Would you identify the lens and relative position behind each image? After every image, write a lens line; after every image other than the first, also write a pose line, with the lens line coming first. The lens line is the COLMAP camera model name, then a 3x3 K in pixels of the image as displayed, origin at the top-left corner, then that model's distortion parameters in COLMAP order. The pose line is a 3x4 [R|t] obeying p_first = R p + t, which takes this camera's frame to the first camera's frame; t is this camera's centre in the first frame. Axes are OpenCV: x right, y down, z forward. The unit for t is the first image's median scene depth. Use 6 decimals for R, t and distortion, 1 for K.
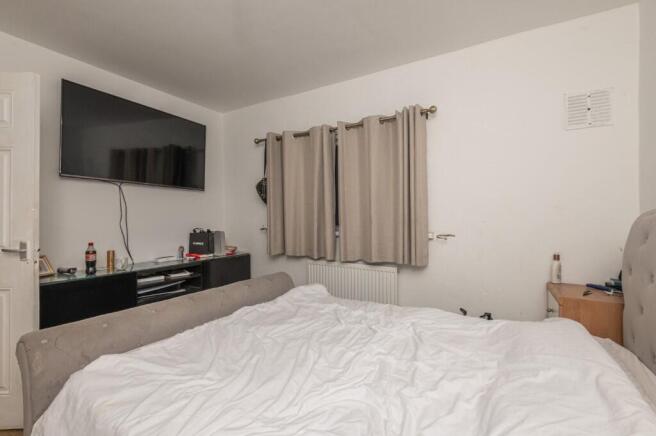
lens RADIAL K [[306.4, 0, 330.5], [0, 306.4, 214.9], [0, 0, 1]] dist [0.003301, -0.000420]
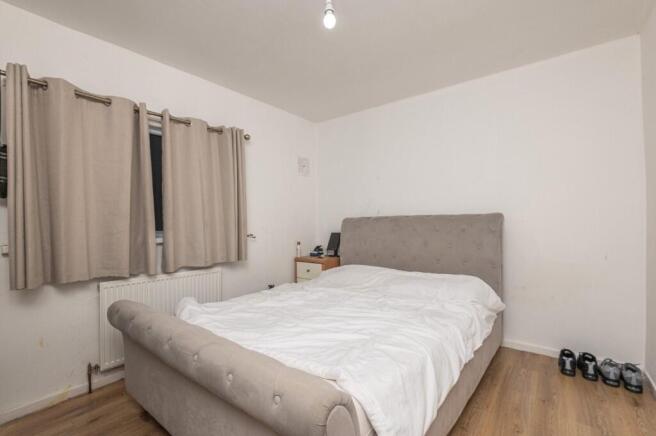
lens RADIAL K [[306.4, 0, 330.5], [0, 306.4, 214.9], [0, 0, 1]] dist [0.003301, -0.000420]
pose [[0.100382, 0.019476, 0.994758, -0.890380], [-0.007132, 0.999797, -0.018855, 0.002980], [-0.994923, -0.005202, 0.100500, 0.523217]]
